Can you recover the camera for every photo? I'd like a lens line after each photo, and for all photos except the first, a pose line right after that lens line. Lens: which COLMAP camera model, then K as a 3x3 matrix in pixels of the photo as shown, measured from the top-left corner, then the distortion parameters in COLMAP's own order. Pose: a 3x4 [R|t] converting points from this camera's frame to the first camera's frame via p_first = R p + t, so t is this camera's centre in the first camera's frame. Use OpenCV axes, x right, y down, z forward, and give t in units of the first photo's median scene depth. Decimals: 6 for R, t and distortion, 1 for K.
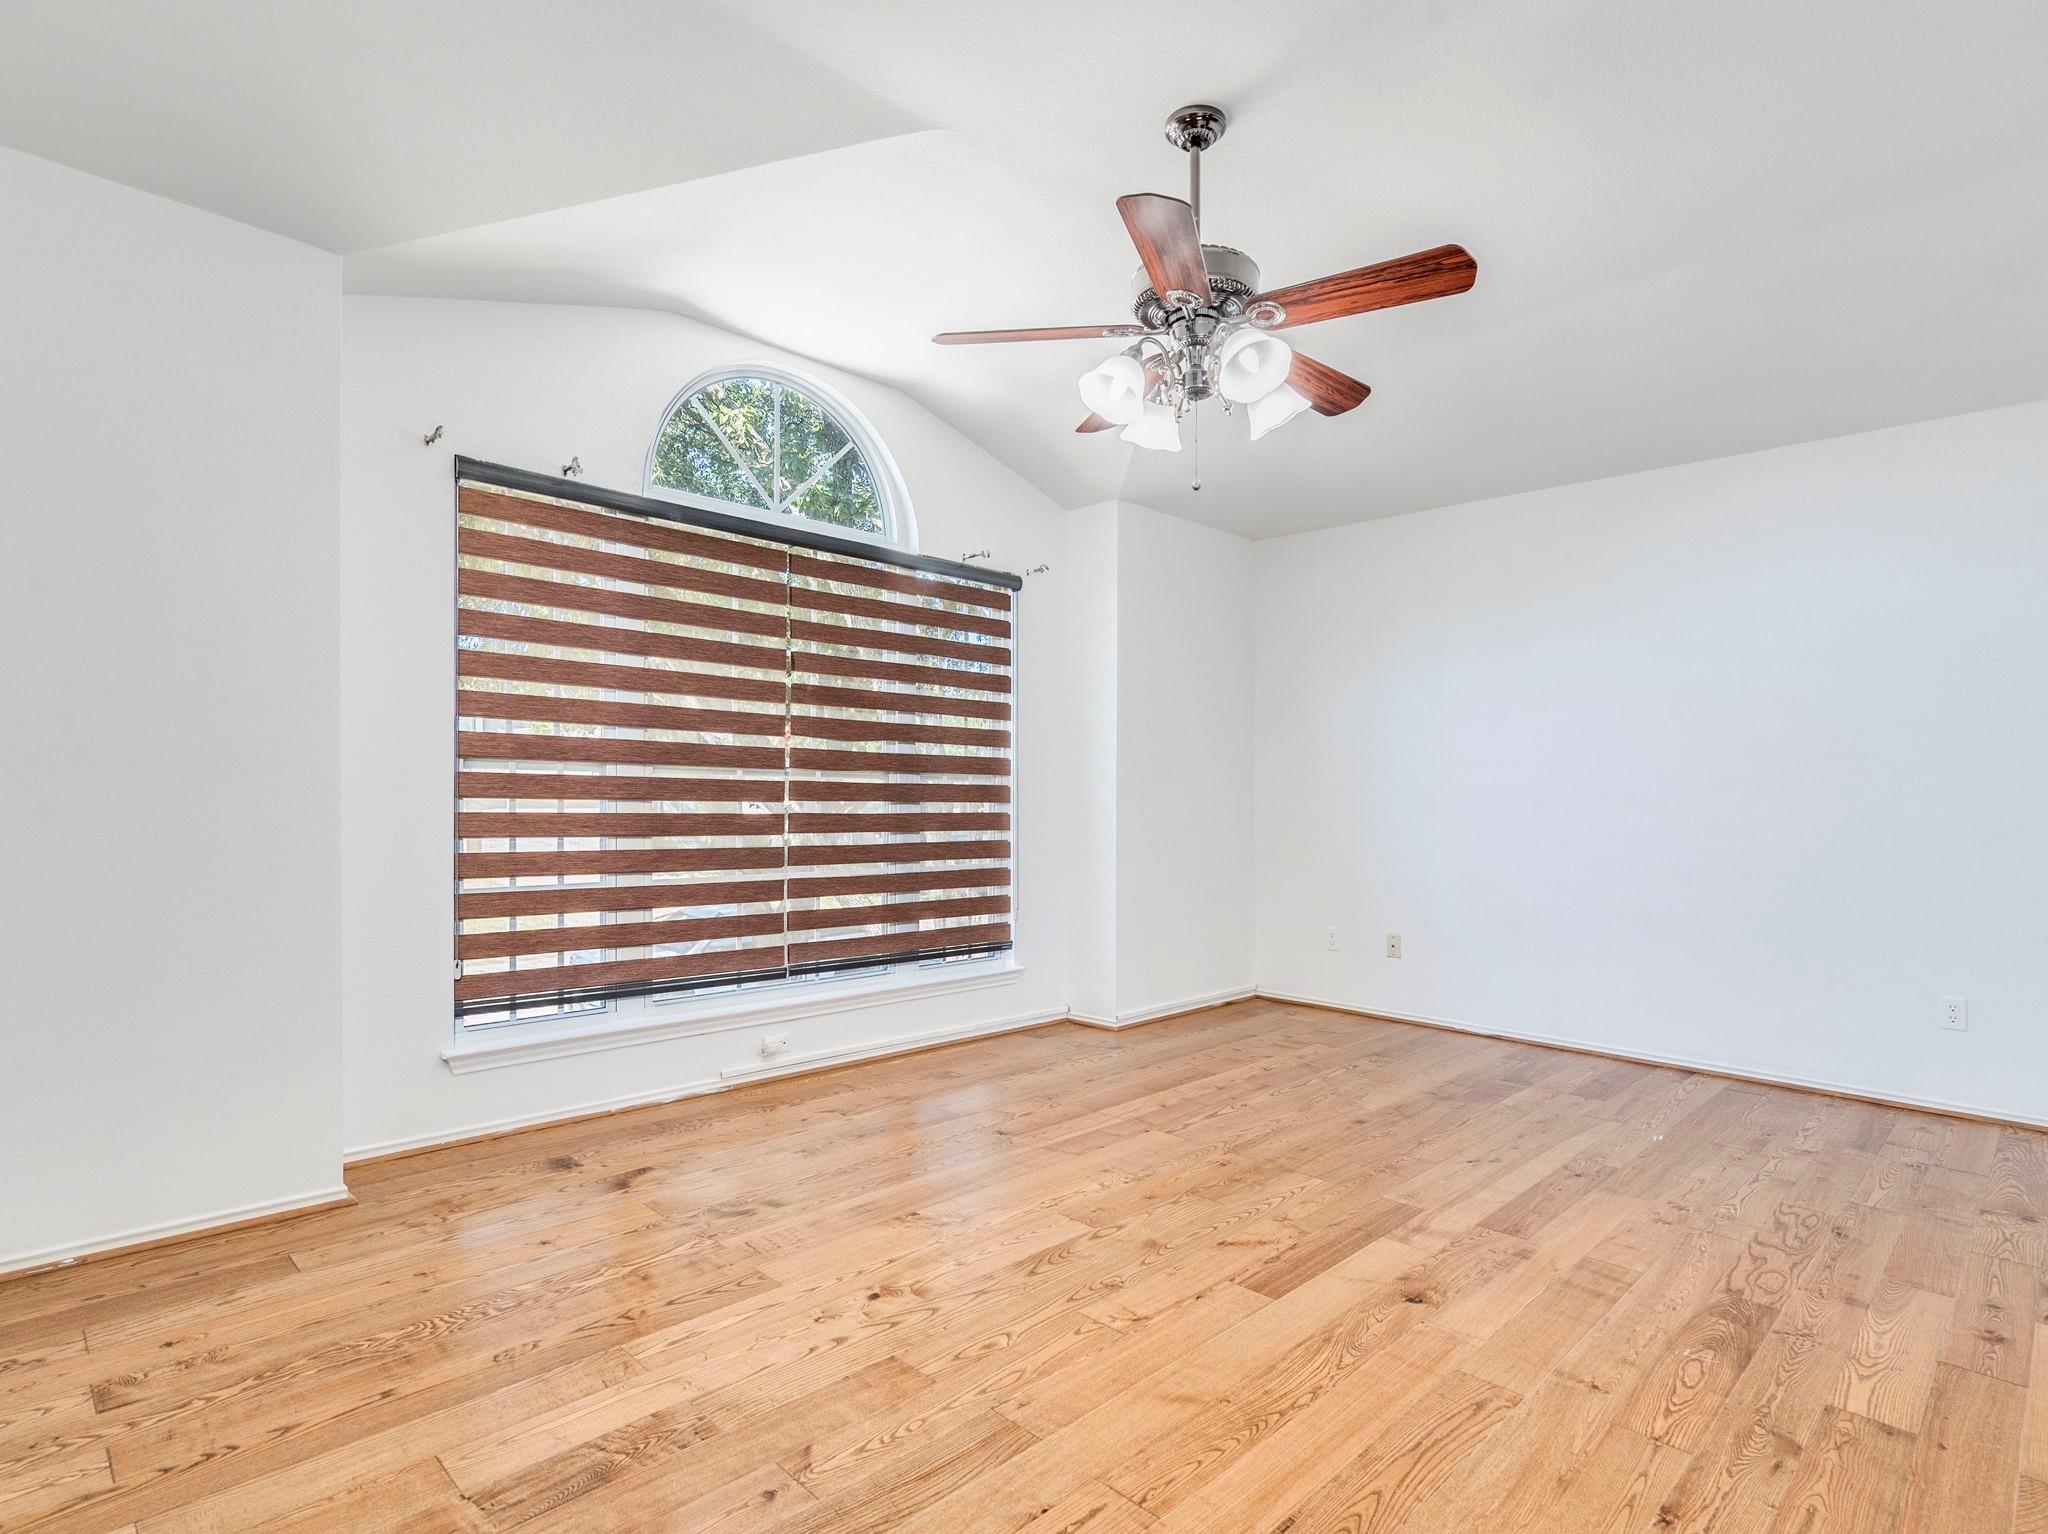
lens RADIAL K [[1069.4, 0, 1038.9], [0, 1069.4, 788.7], [0, 0, 1]] dist [-0.006548, -0.000170]
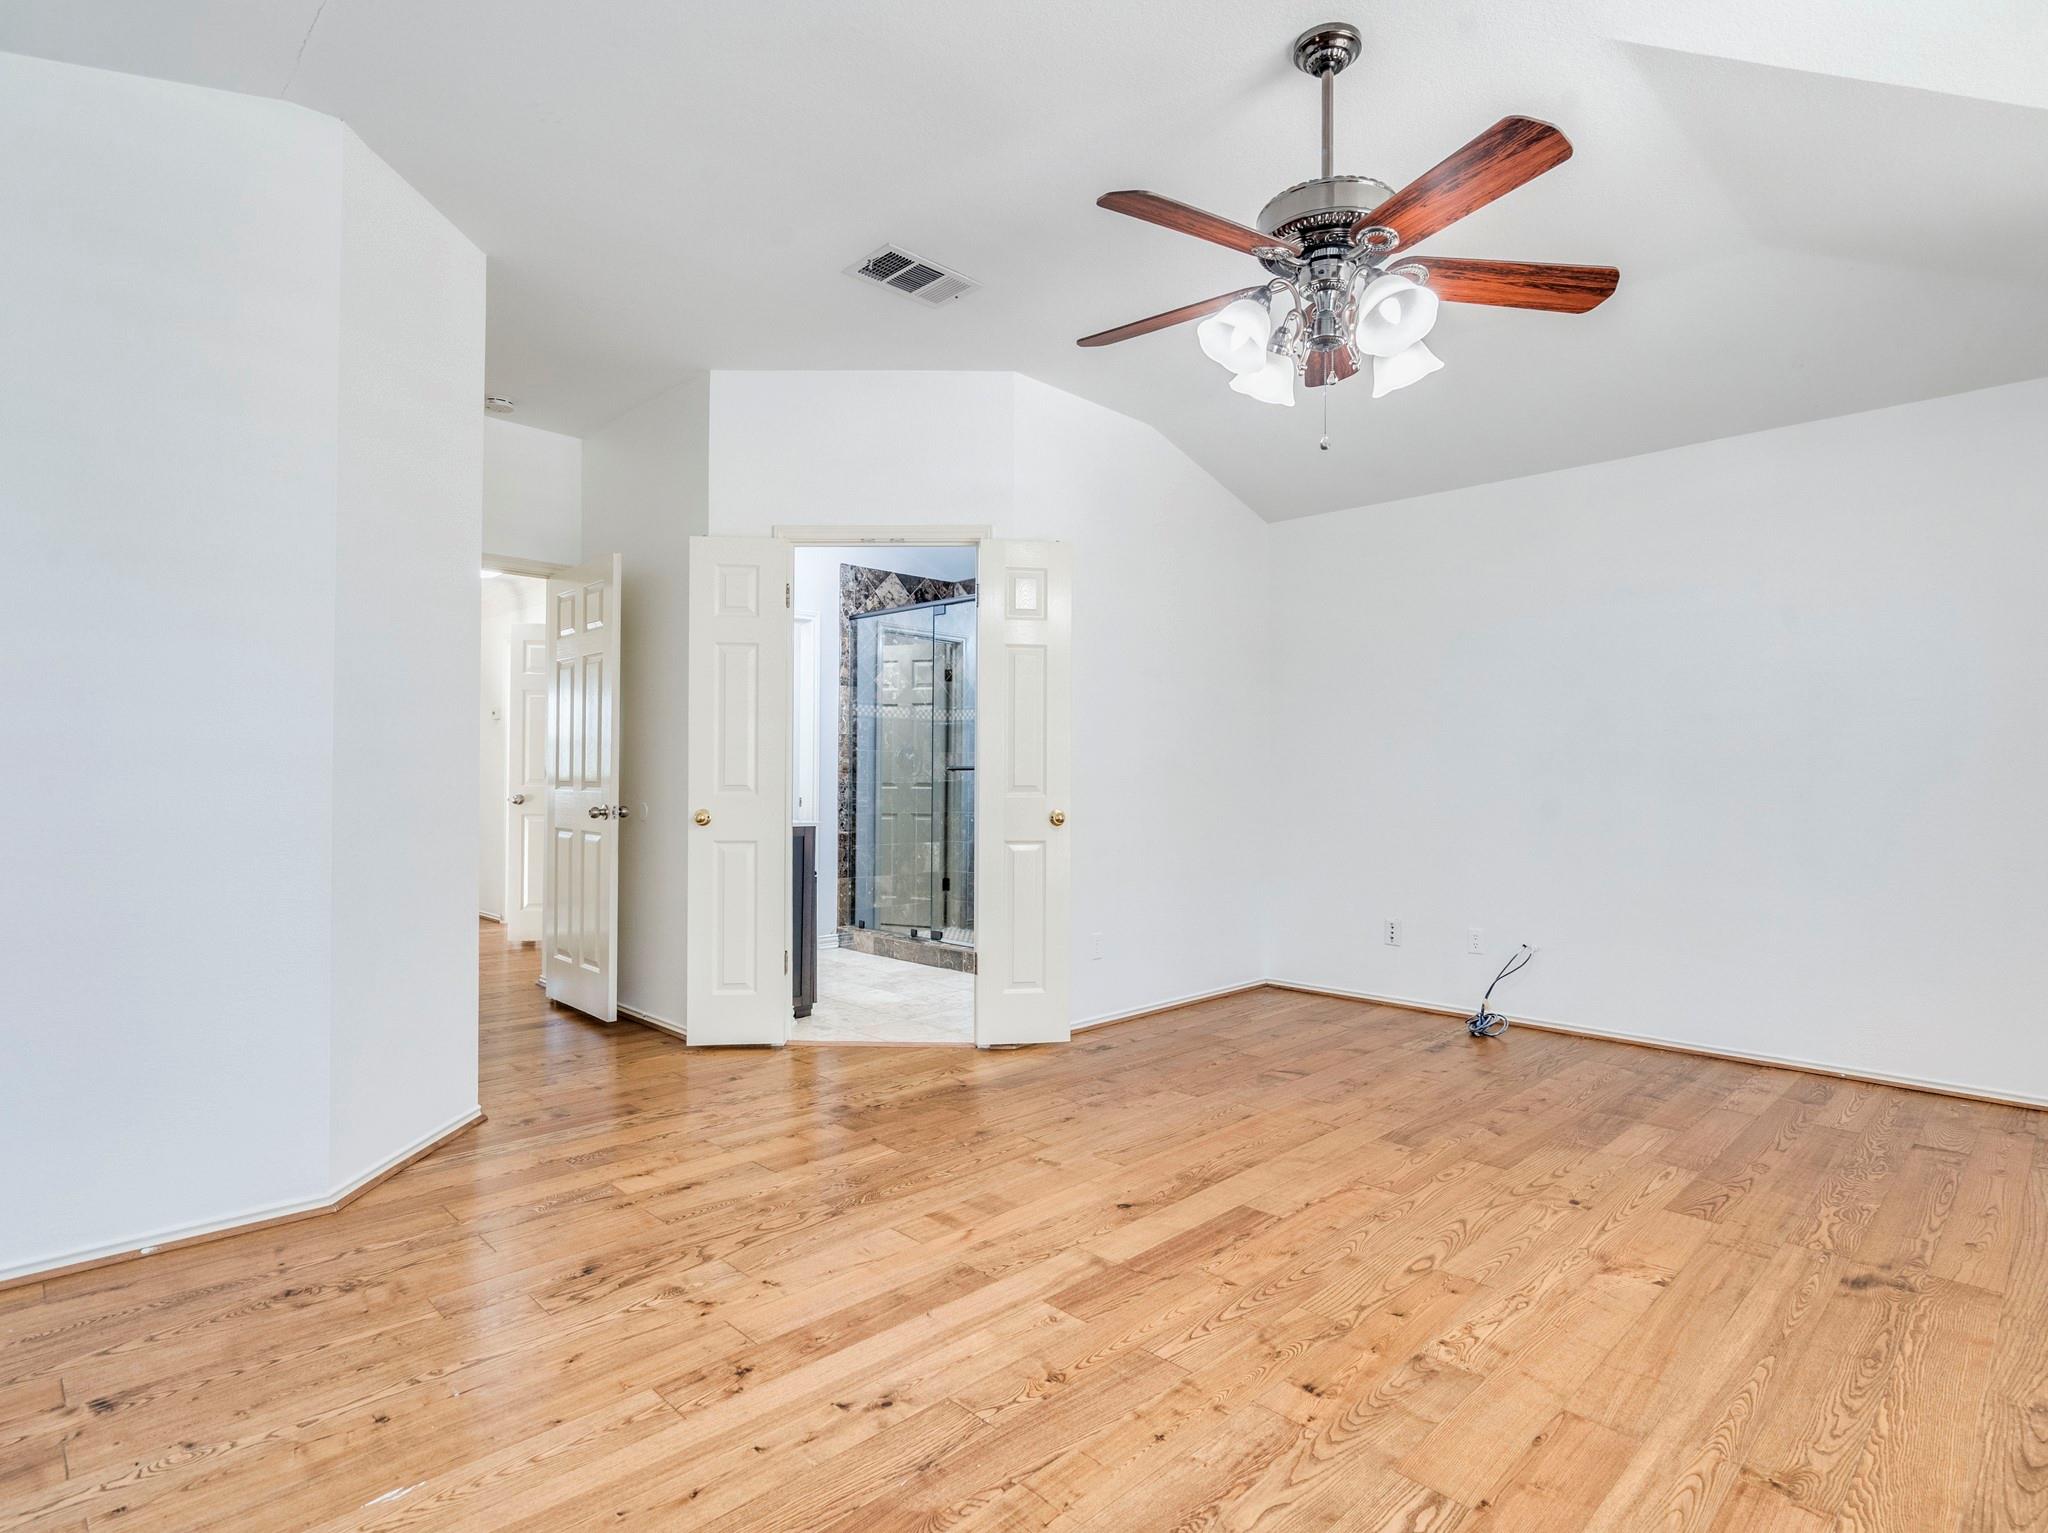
lens RADIAL K [[1069.4, 0, 1038.9], [0, 1069.4, 788.2], [0, 0, 1]] dist [-0.006548, -0.000170]
pose [[-0.999759, -0.019285, 0.010493, 0.407318], [-0.019273, 0.999813, 0.001233, 0.014549], [-0.010515, 0.001030, -0.999944, 2.008042]]
